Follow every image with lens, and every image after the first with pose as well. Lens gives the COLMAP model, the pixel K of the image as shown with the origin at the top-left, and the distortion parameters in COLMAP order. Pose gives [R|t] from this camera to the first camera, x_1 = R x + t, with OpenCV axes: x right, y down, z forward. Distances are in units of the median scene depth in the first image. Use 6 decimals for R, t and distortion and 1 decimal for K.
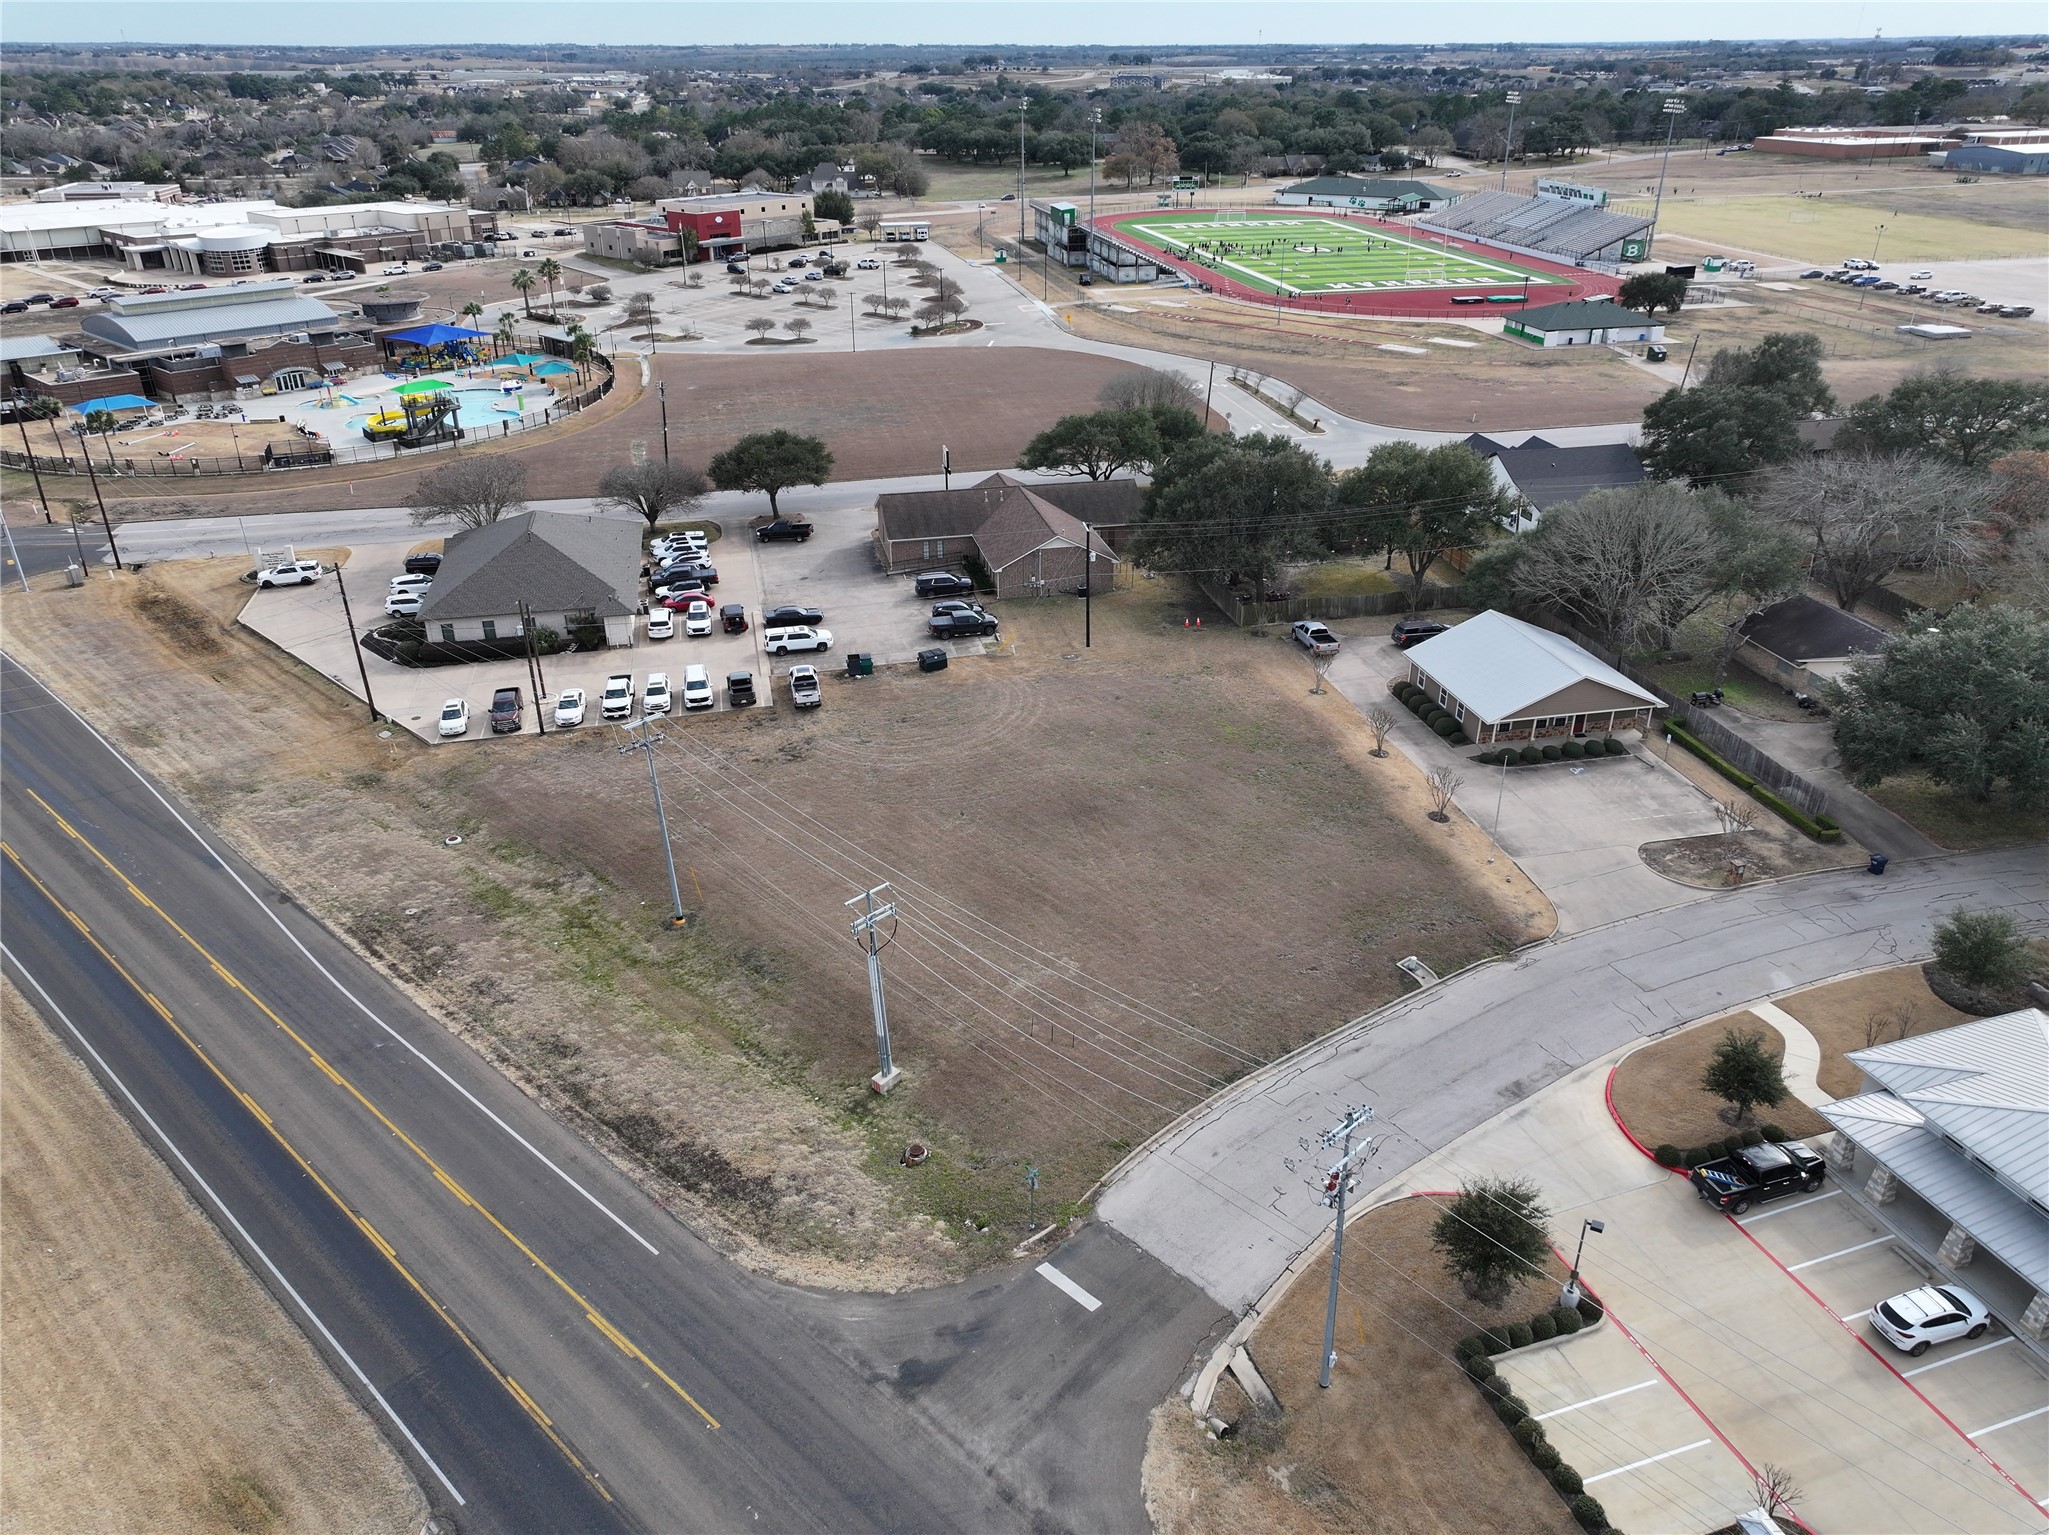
lens RADIAL K [[1441.2, 0, 1024.5], [0, 1441.2, 767.5], [0, 0, 1]] dist [0.006035, 0.007257]
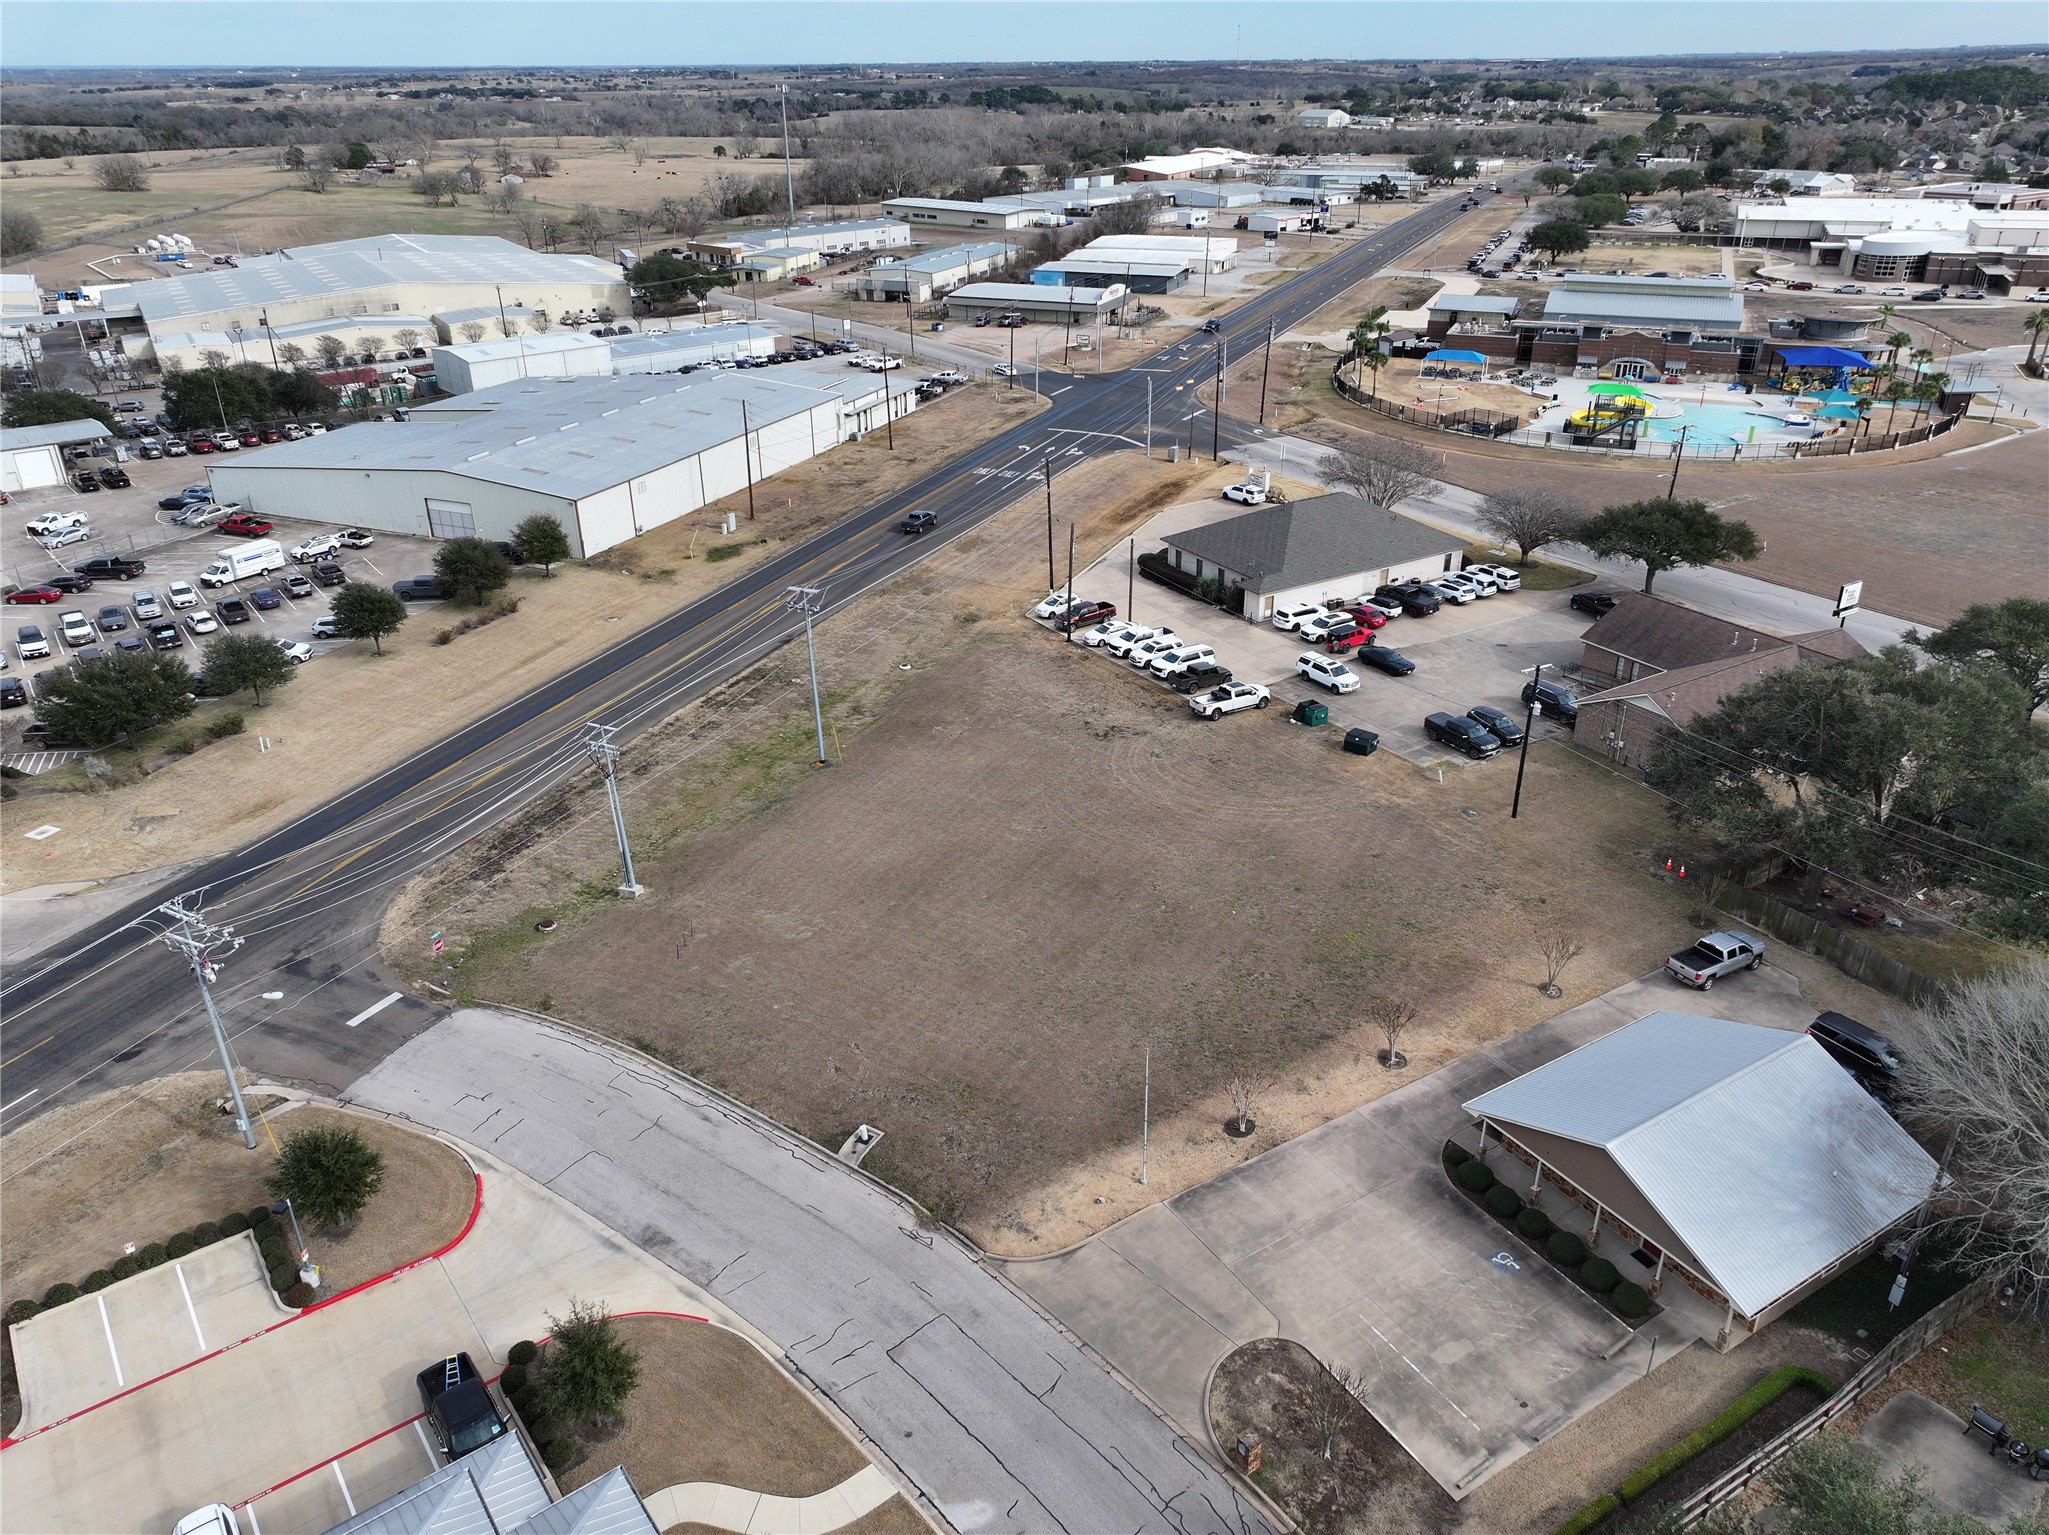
lens RADIAL K [[1431.0, 0, 1024.5], [0, 1431.0, 767.5], [0, 0, 1]] dist [-0.002713, 0.019847]
pose [[0.328289, 0.420621, -0.845757, 0.707223], [-0.417084, 0.867916, 0.269746, -0.242953], [0.847507, 0.264197, 0.460361, 0.490937]]
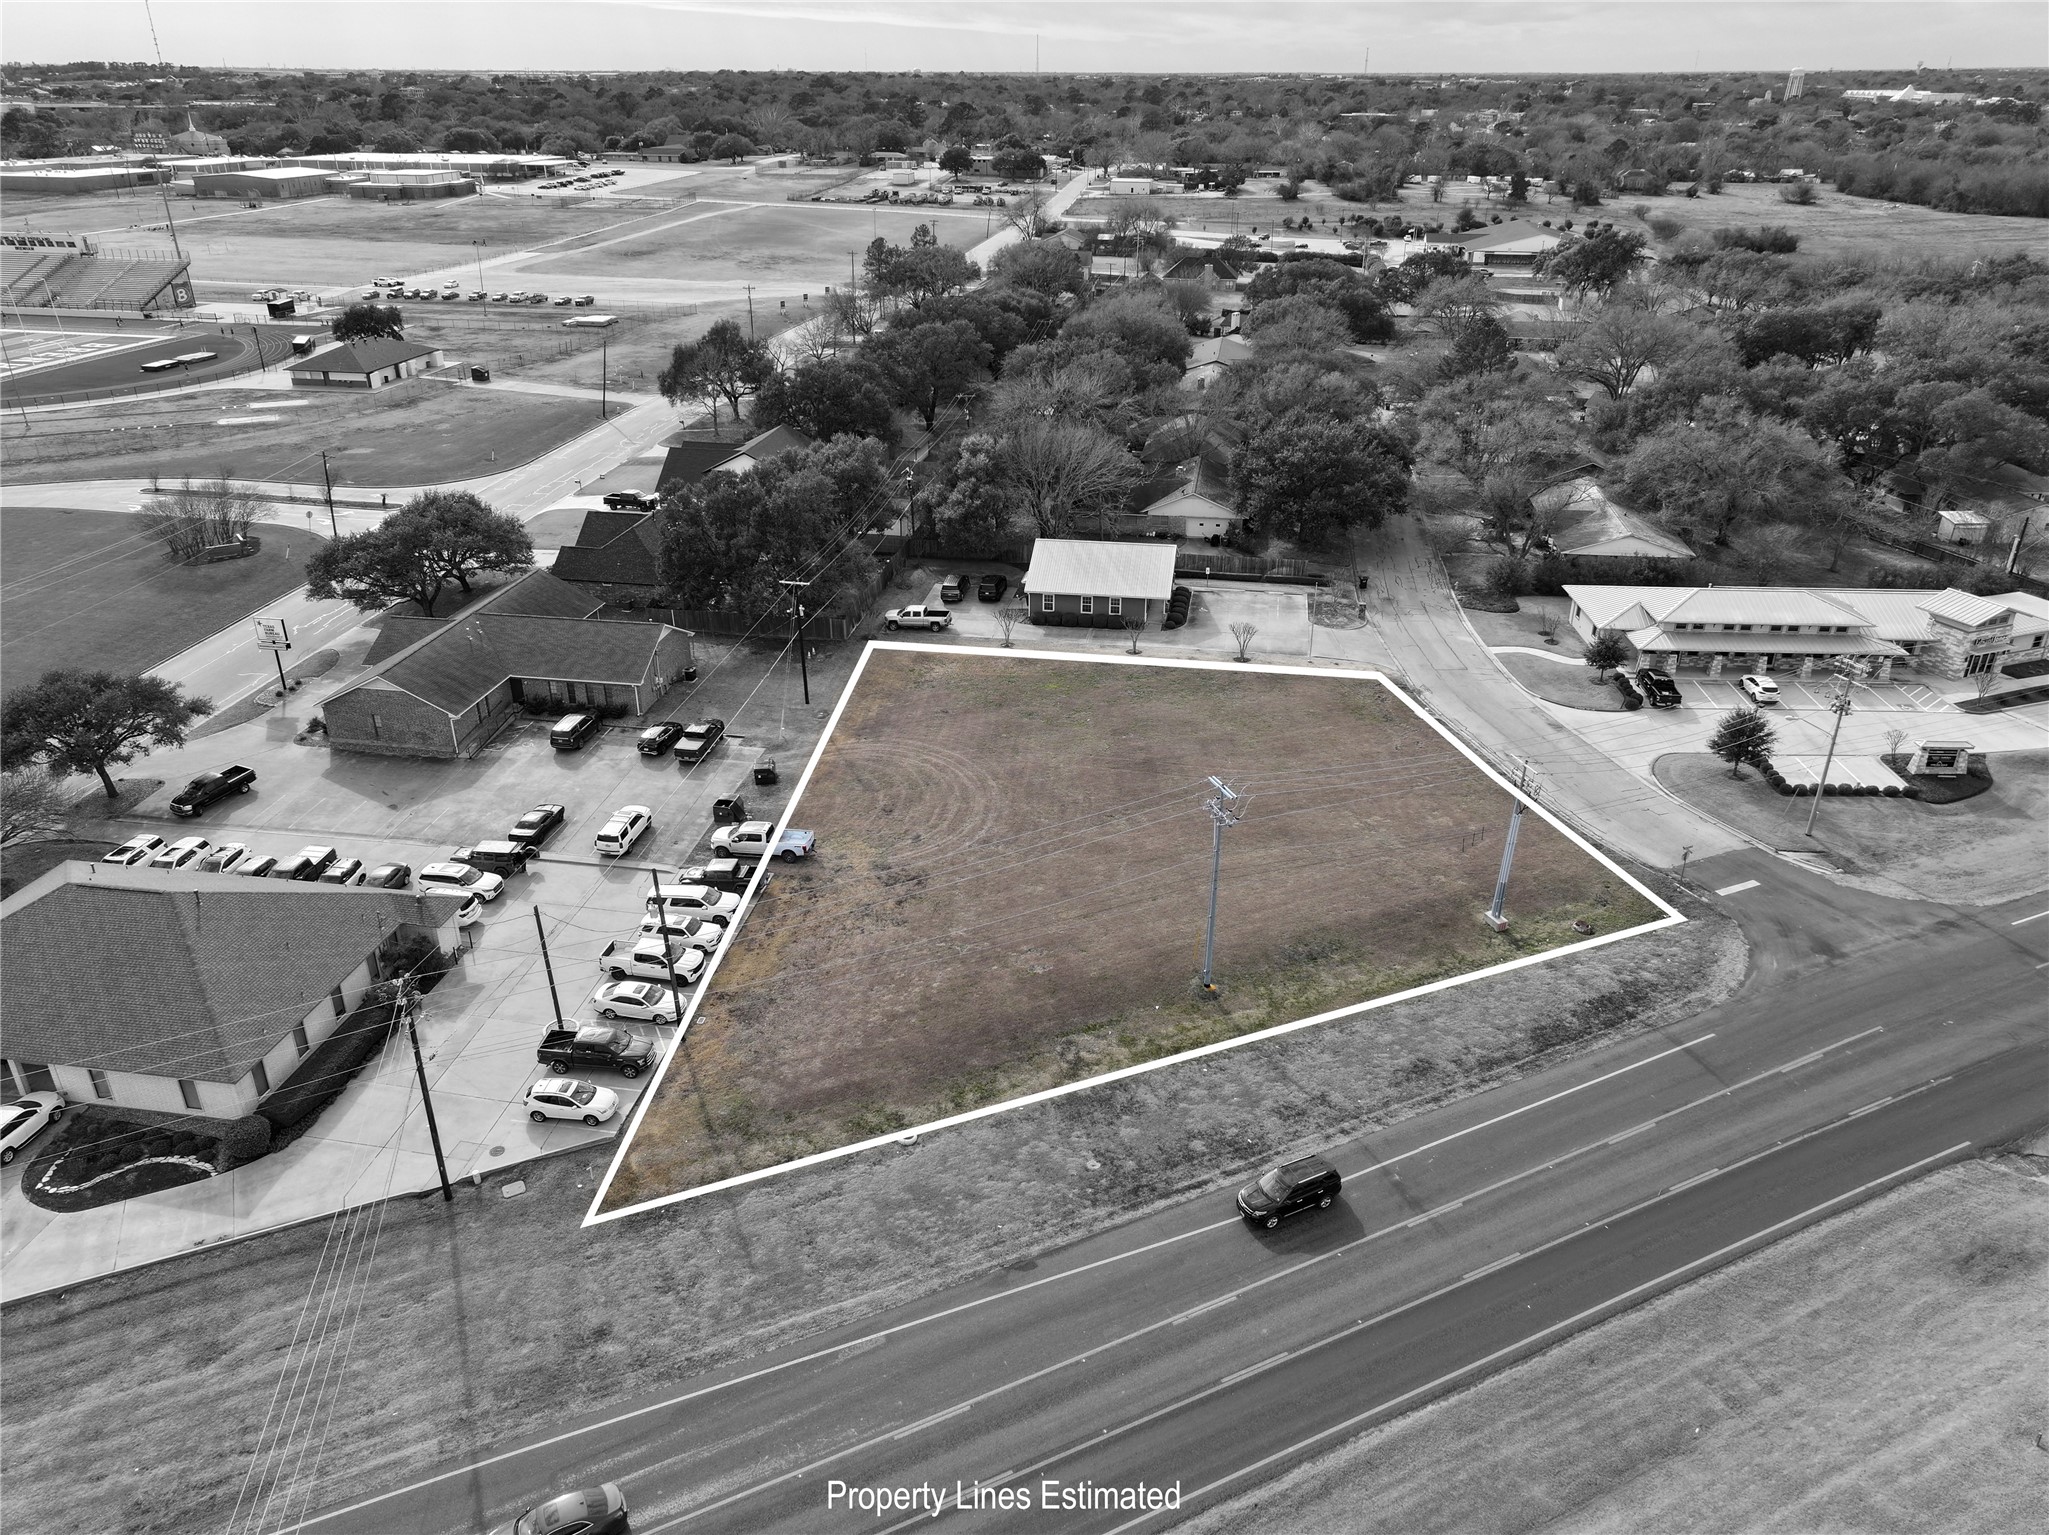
lens RADIAL K [[1415.0, 0, 1041.6], [0, 1415.0, 821.5], [0, 0, 1]] dist [0.003846, 0.010829]
pose [[0.356550, -0.431057, 0.828892, -0.849486], [0.414292, 0.868152, 0.273265, -0.246938], [-0.837397, 0.245971, 0.488124, 0.503415]]
